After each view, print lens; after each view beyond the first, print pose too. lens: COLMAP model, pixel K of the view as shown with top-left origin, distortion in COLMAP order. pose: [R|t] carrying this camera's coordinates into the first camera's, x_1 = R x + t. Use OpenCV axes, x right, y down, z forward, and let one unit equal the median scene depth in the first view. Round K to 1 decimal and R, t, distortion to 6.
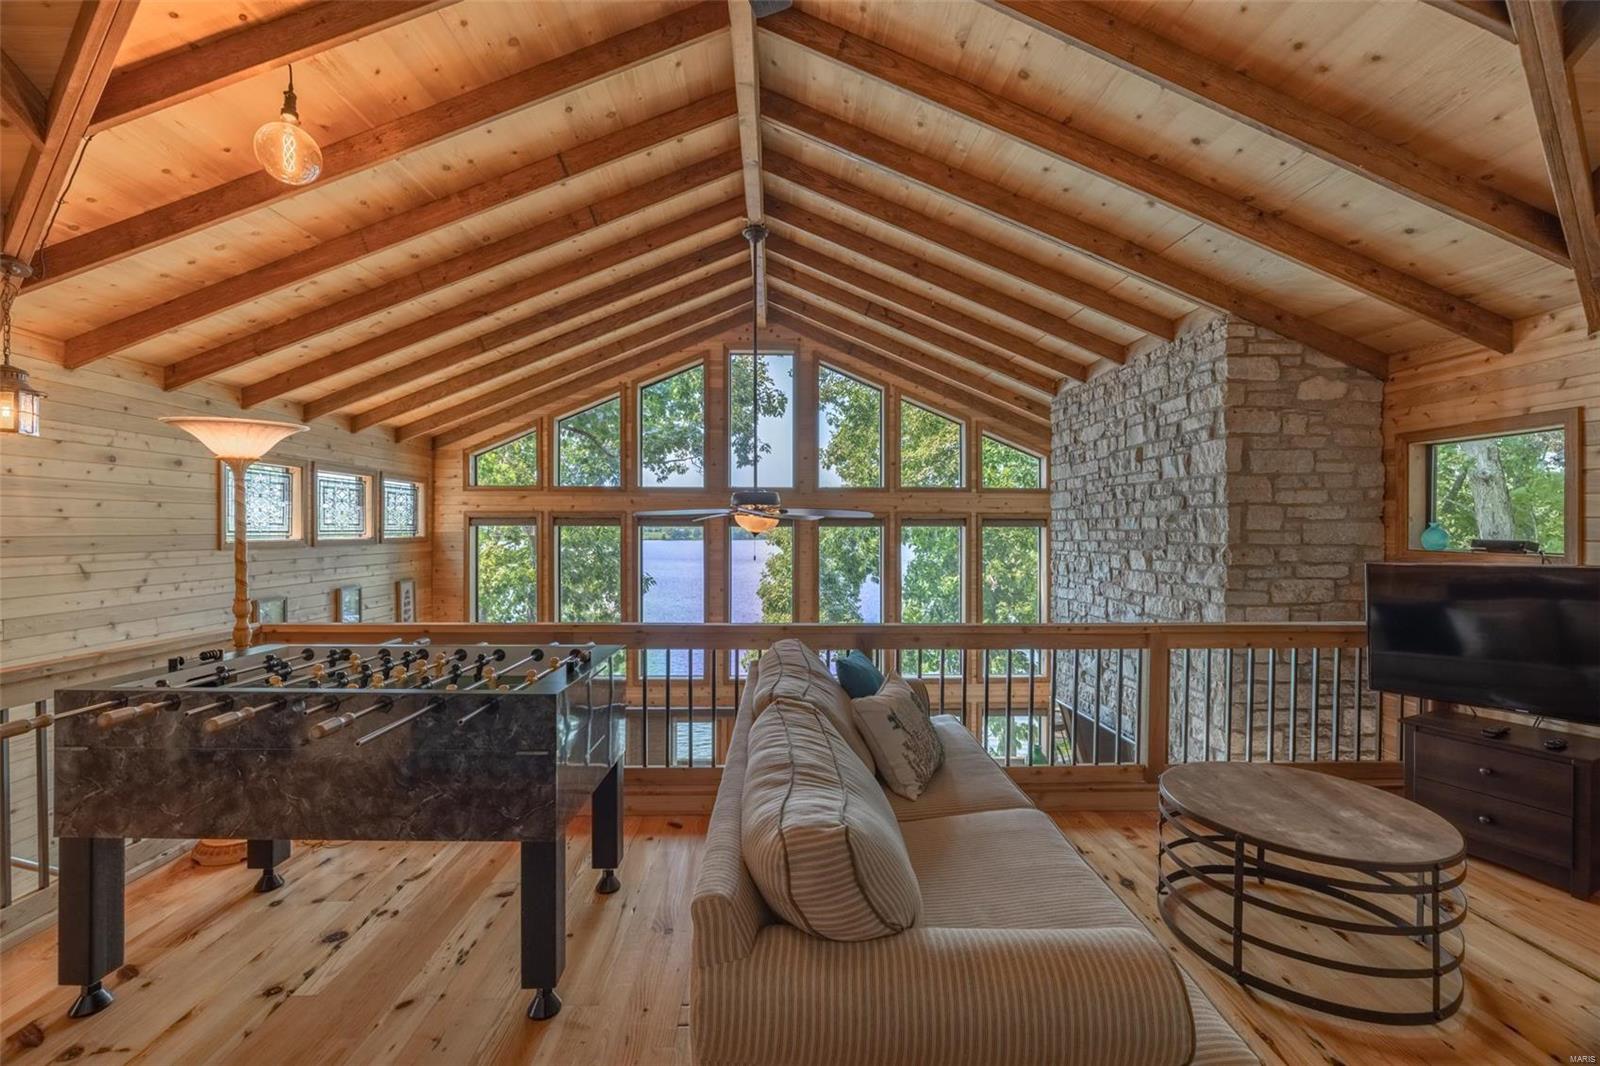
lens RADIAL K [[667.4, 0, 793.0], [0, 667.4, 530.0], [0, 0, 1]] dist [0.001748, -0.000857]
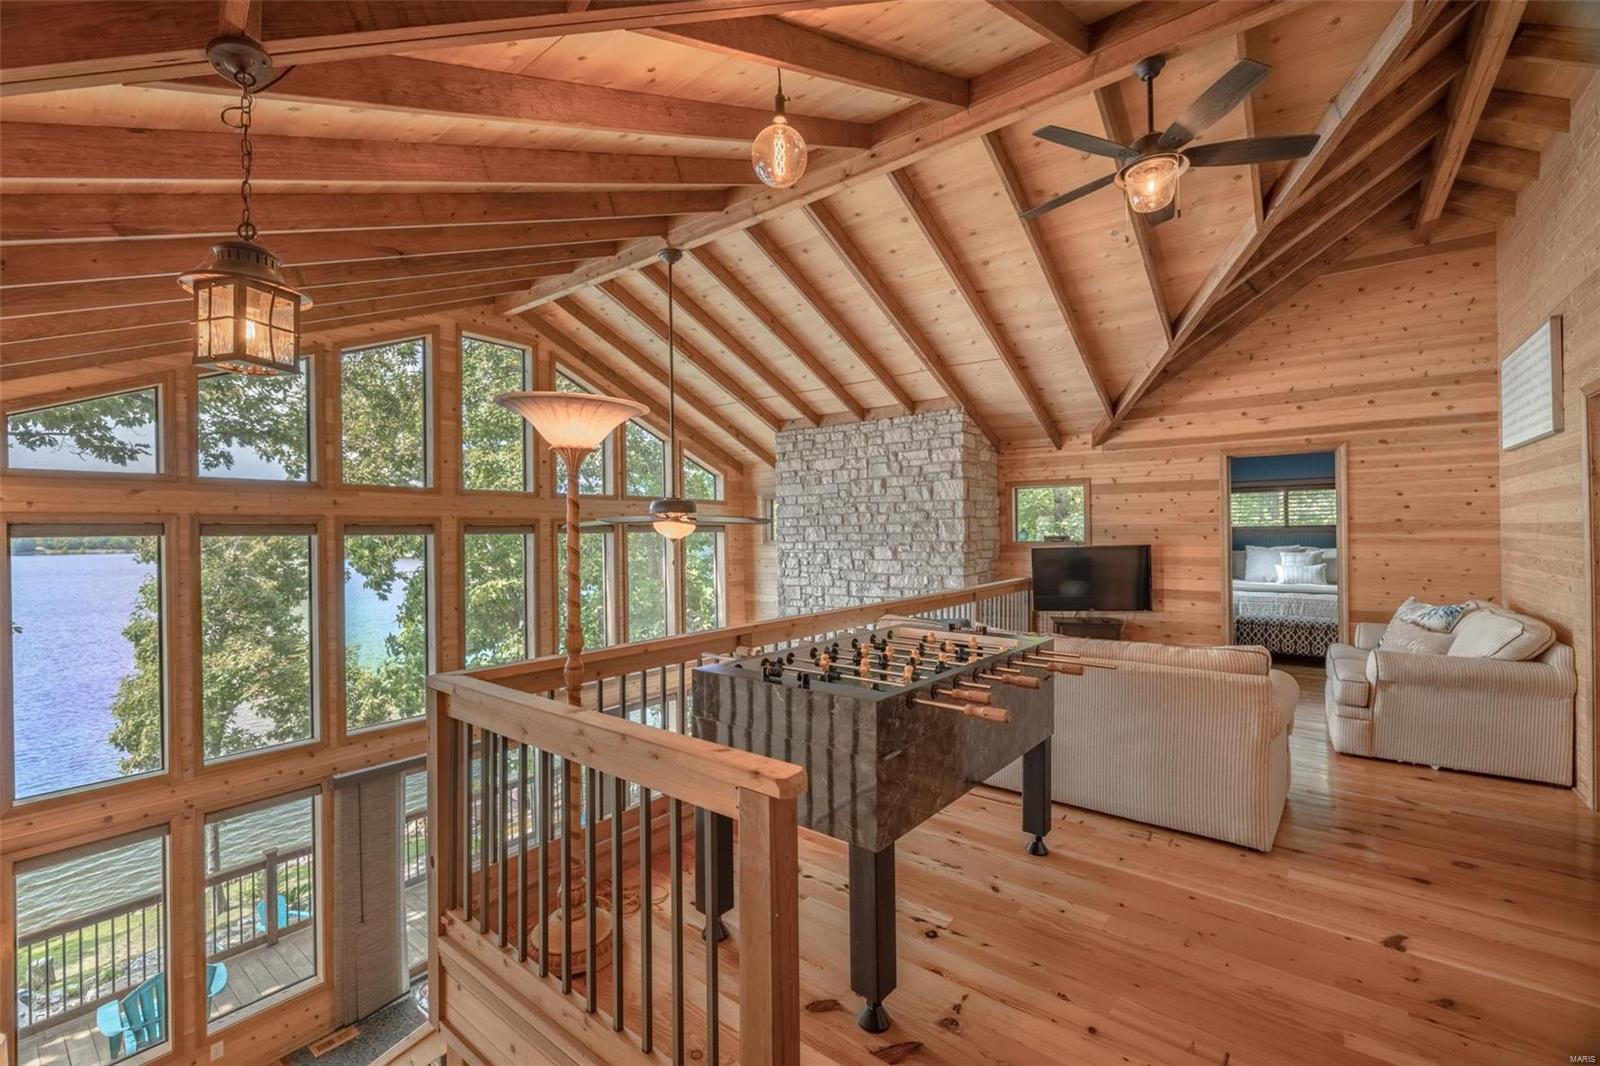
lens RADIAL K [[667.4, 0, 793.2], [0, 667.4, 530.9], [0, 0, 1]] dist [0.001748, -0.000857]
pose [[0.640093, -0.005909, 0.768275, -0.774614], [0.012461, 0.999919, -0.002691, -0.003303], [-0.768196, 0.011296, 0.640115, 0.186301]]
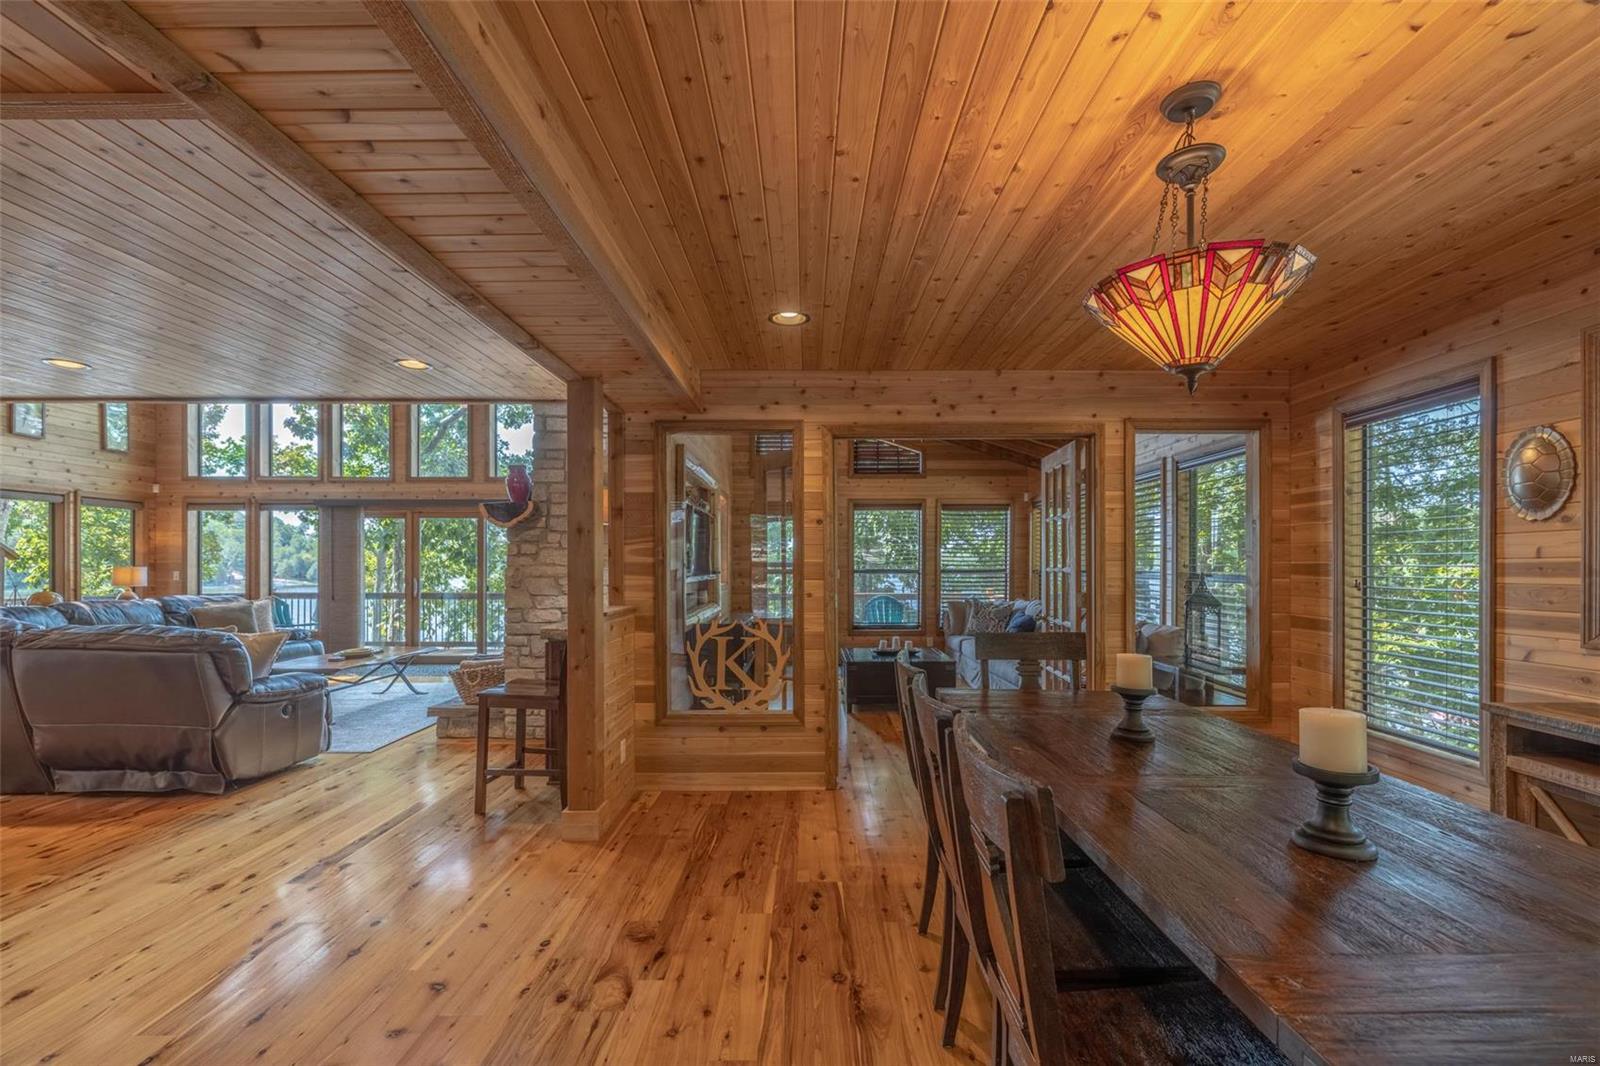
lens RADIAL K [[667.4, 0, 802.4], [0, 667.4, 559.0], [0, 0, 1]] dist [0.001748, -0.000857]
pose [[0.999816, -0.003231, -0.018924, 0.961836], [0.003120, 0.999978, -0.005884, 0.593044], [0.018943, 0.005824, 0.999804, -0.238457]]
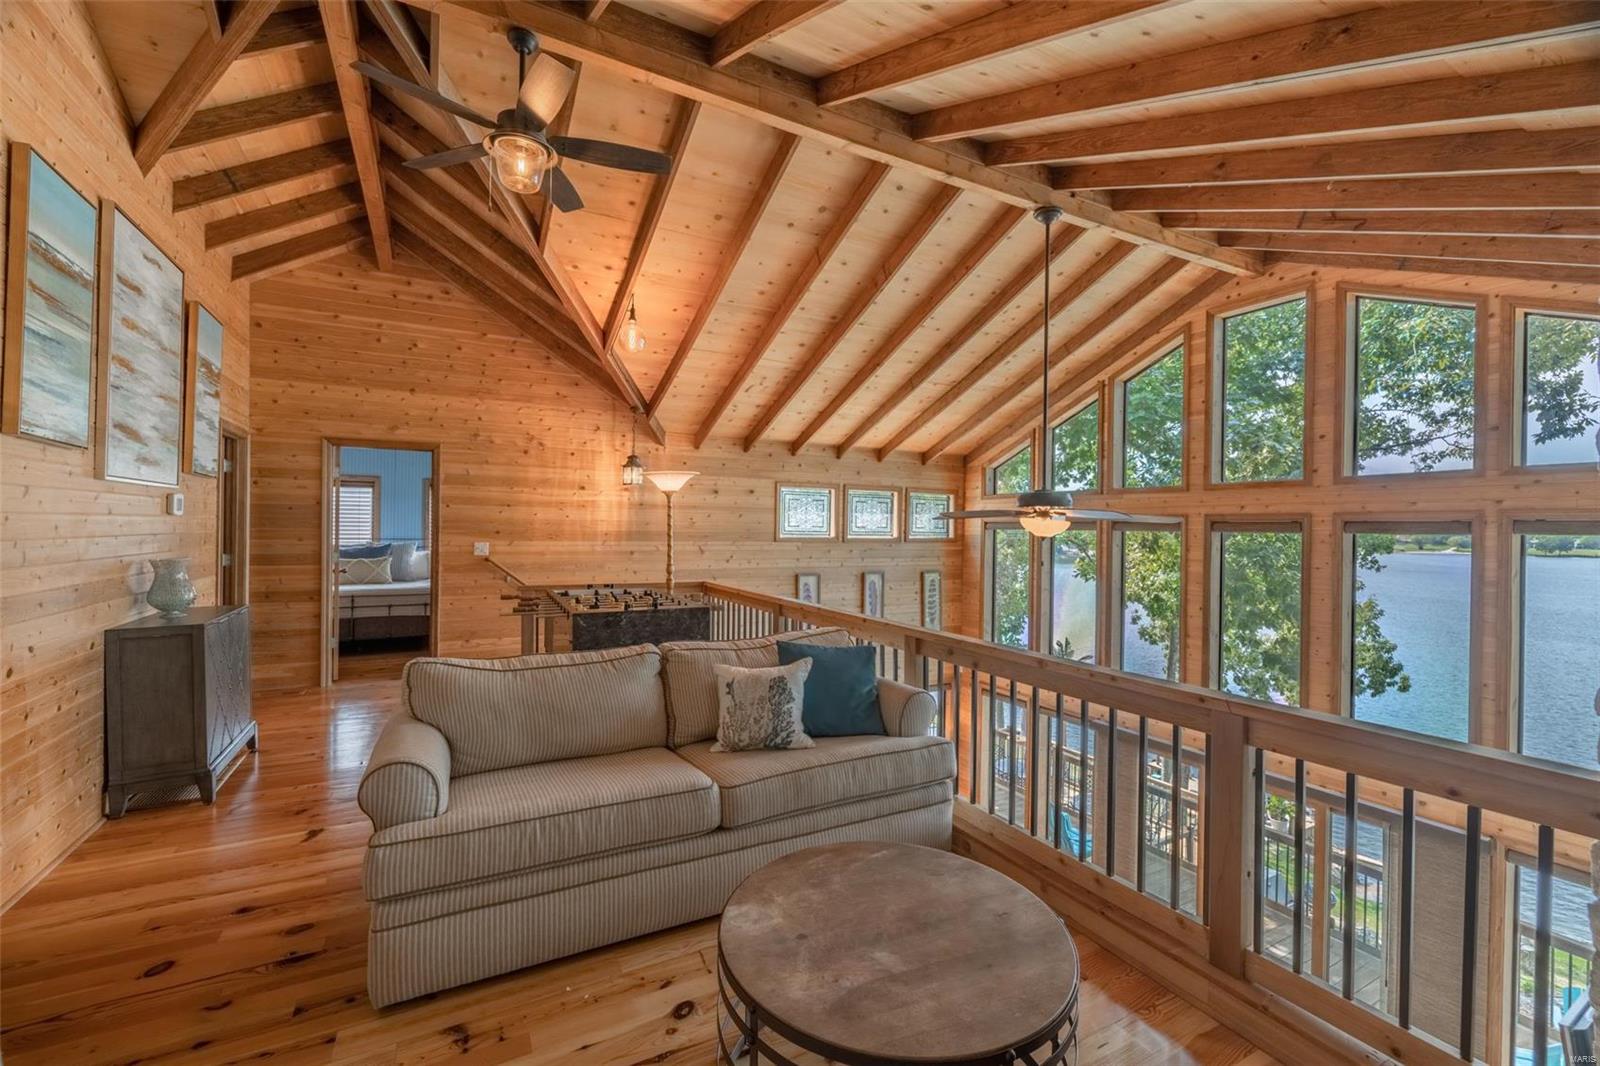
lens RADIAL K [[667.4, 0, 799.1], [0, 667.4, 528.5], [0, 0, 1]] dist [0.001748, -0.000857]
pose [[0.449673, 0.004116, -0.893184, 0.643161], [-0.013938, 0.999900, -0.002409, -0.000229], [0.893085, 0.013532, 0.449685, 0.287837]]
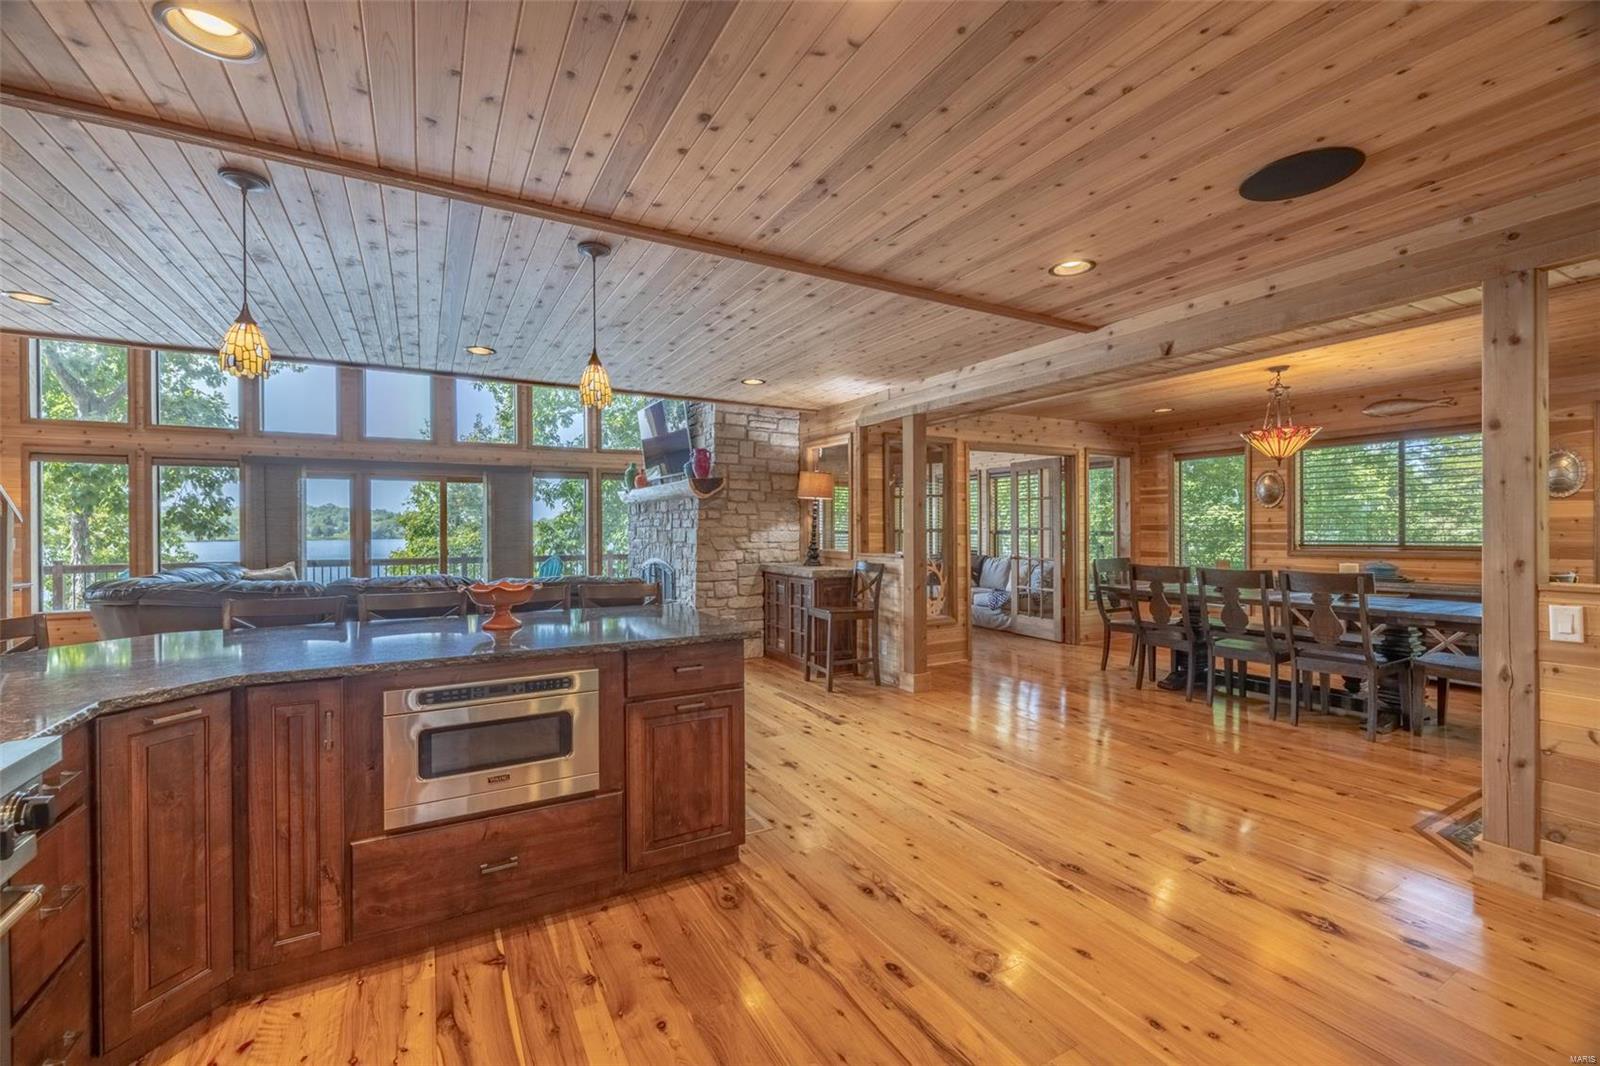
lens RADIAL K [[667.4, 0, 791.2], [0, 667.4, 529.1], [0, 0, 1]] dist [0.001748, -0.000857]
pose [[0.889759, -0.006541, 0.456383, 0.043134], [0.005963, 0.999979, 0.002705, 0.596252], [-0.456391, 0.000314, 0.889779, -0.469403]]
